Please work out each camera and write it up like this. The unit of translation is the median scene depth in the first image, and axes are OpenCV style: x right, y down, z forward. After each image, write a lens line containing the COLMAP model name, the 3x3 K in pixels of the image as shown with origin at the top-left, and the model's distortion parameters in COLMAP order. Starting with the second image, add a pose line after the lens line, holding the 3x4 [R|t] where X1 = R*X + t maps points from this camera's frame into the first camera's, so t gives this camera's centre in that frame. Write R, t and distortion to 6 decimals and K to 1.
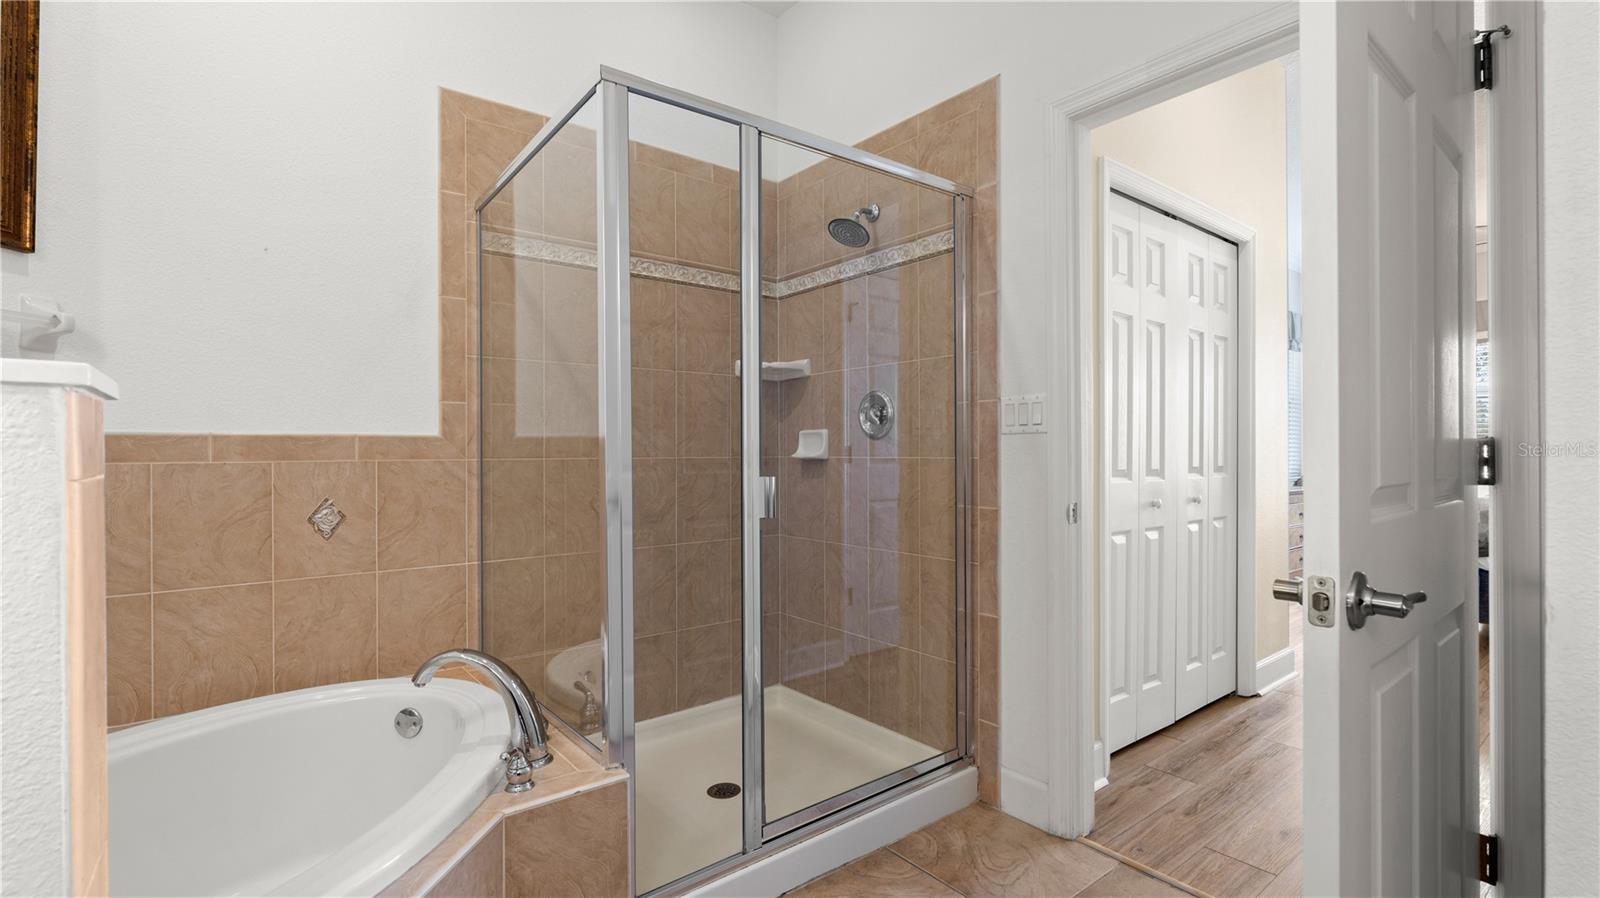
lens RADIAL K [[723.9, 0, 791.1], [0, 723.9, 454.7], [0, 0, 1]] dist [-0.007933, 0.003129]
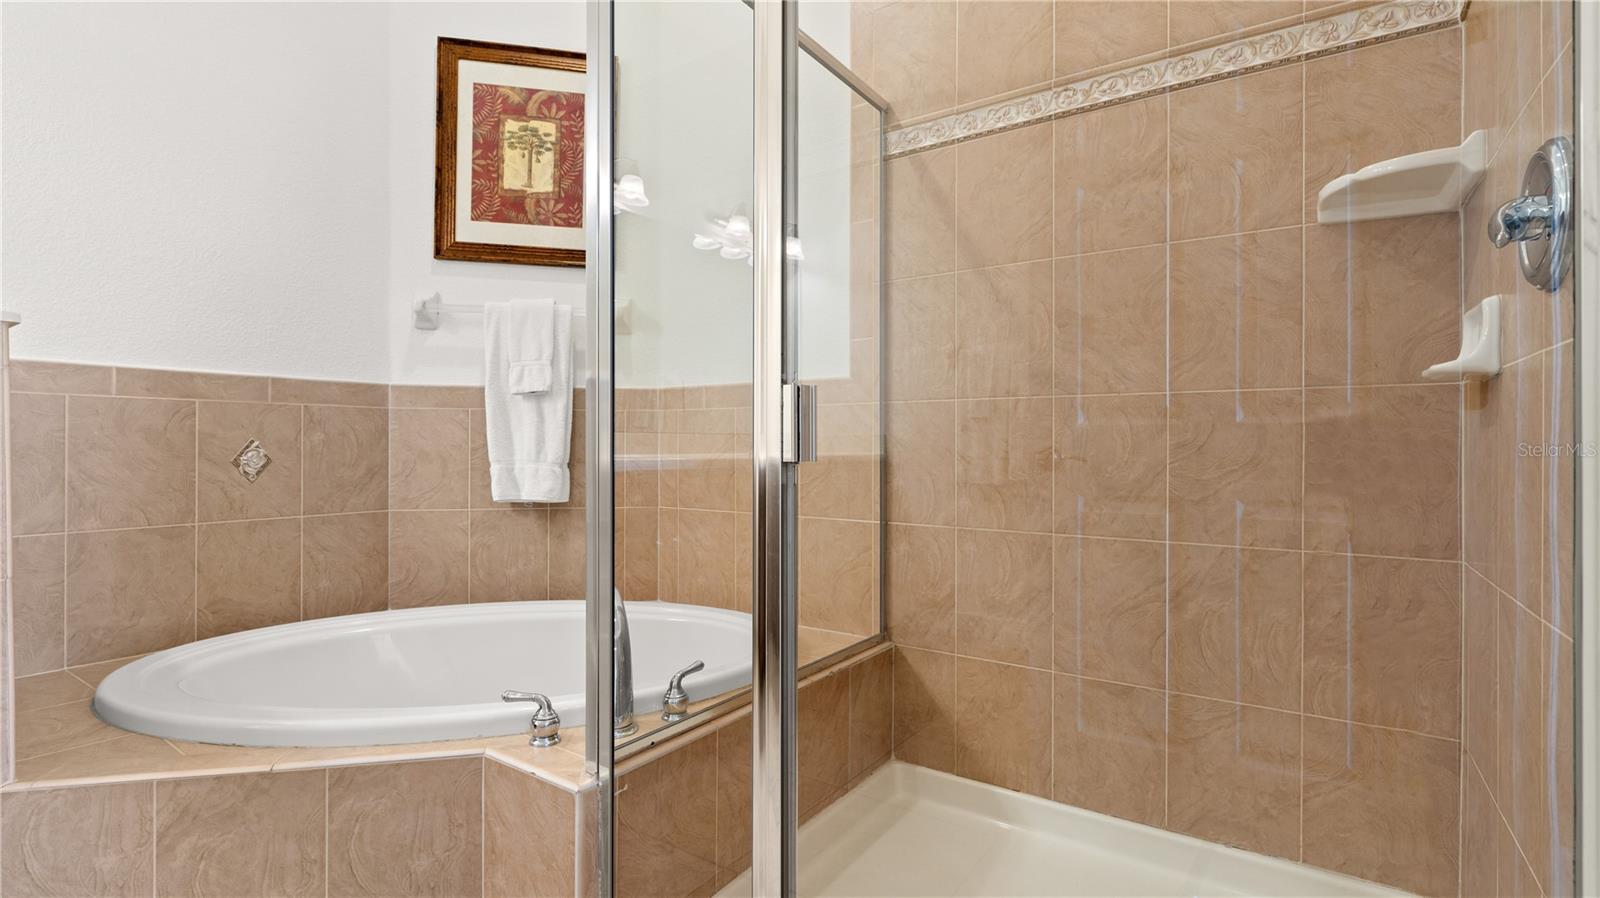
lens RADIAL K [[723.9, 0, 797.3], [0, 723.9, 447.6], [0, 0, 1]] dist [-0.007933, 0.003129]
pose [[0.310117, 0.011217, -0.950632, 0.398106], [-0.008335, 0.999924, 0.009080, 0.059852], [0.950662, 0.005107, 0.310187, 0.713683]]
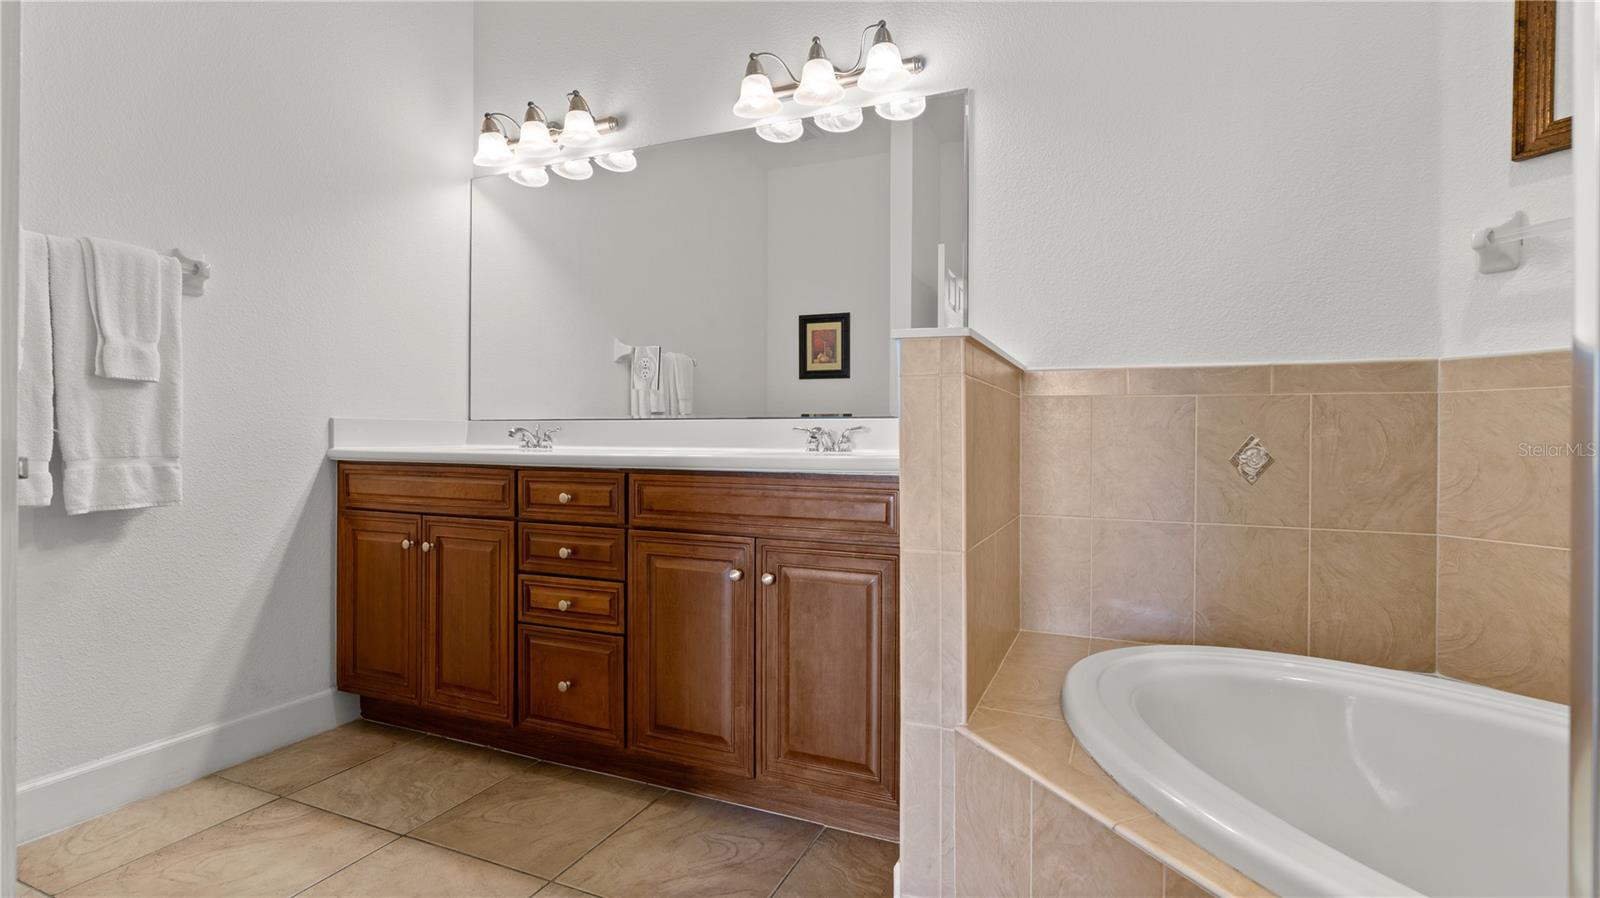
lens RADIAL K [[723.9, 0, 801.9], [0, 723.9, 435.8], [0, 0, 1]] dist [-0.007933, 0.003129]
pose [[-0.870662, 0.000419, -0.491882, 0.143791], [-0.002585, 0.999982, 0.005428, 0.059997], [0.491876, 0.005997, -0.870645, 0.811686]]
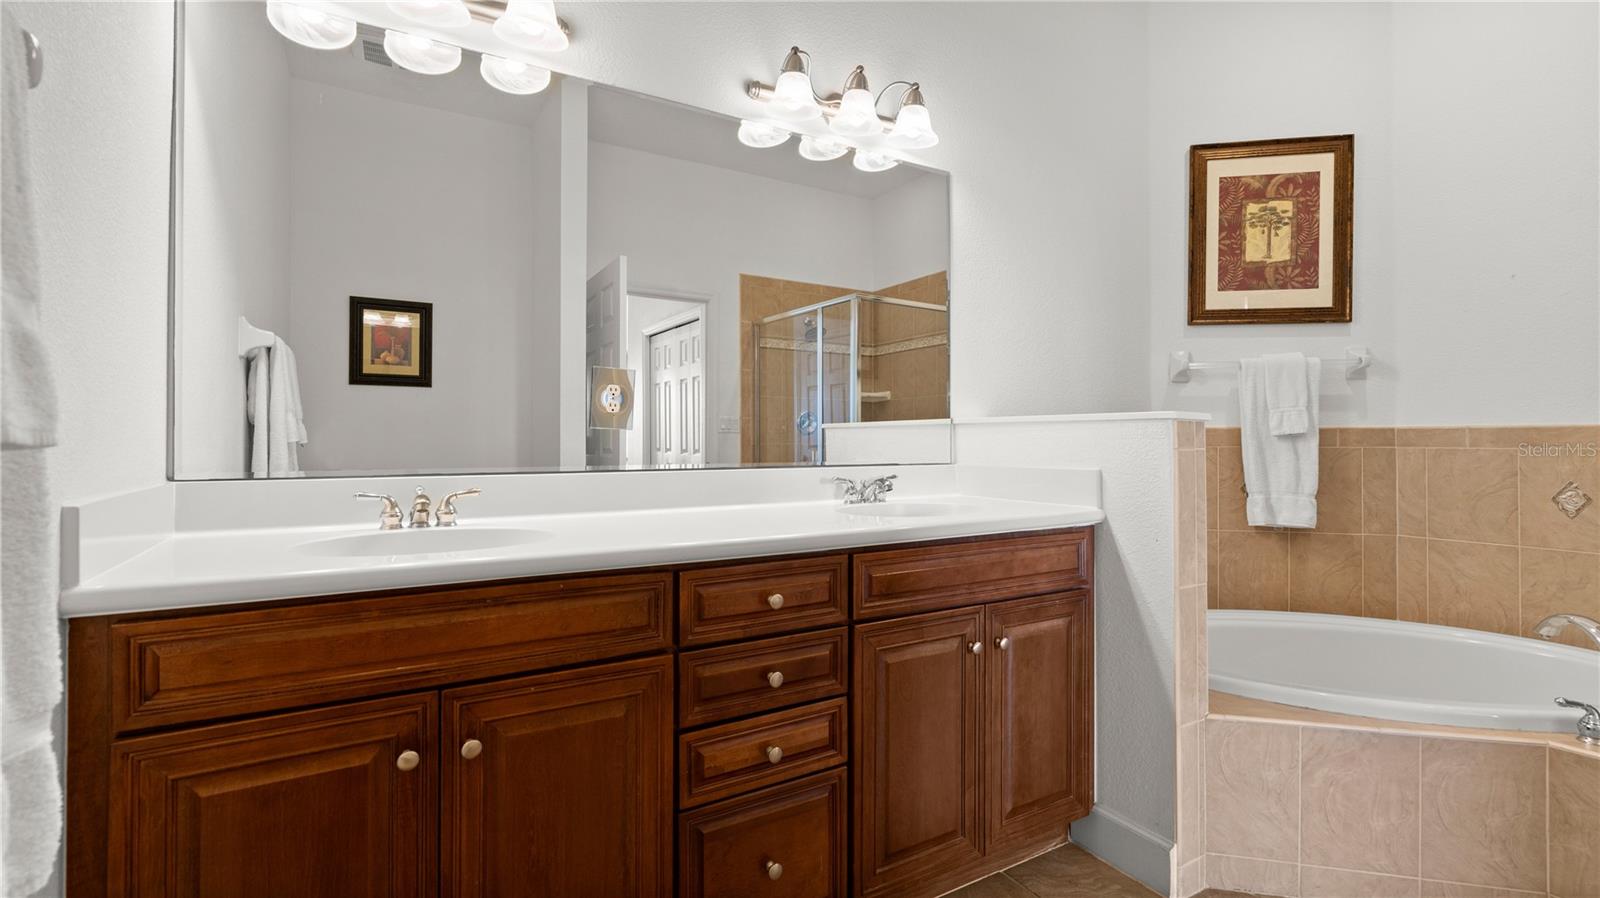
lens RADIAL K [[723.9, 0, 810.6], [0, 723.9, 430.0], [0, 0, 1]] dist [-0.007933, 0.003129]
pose [[-0.108154, -0.006924, -0.994110, 0.607950], [-0.006727, 0.999958, -0.006233, -0.005880], [0.994111, 0.006013, -0.108196, -0.061977]]
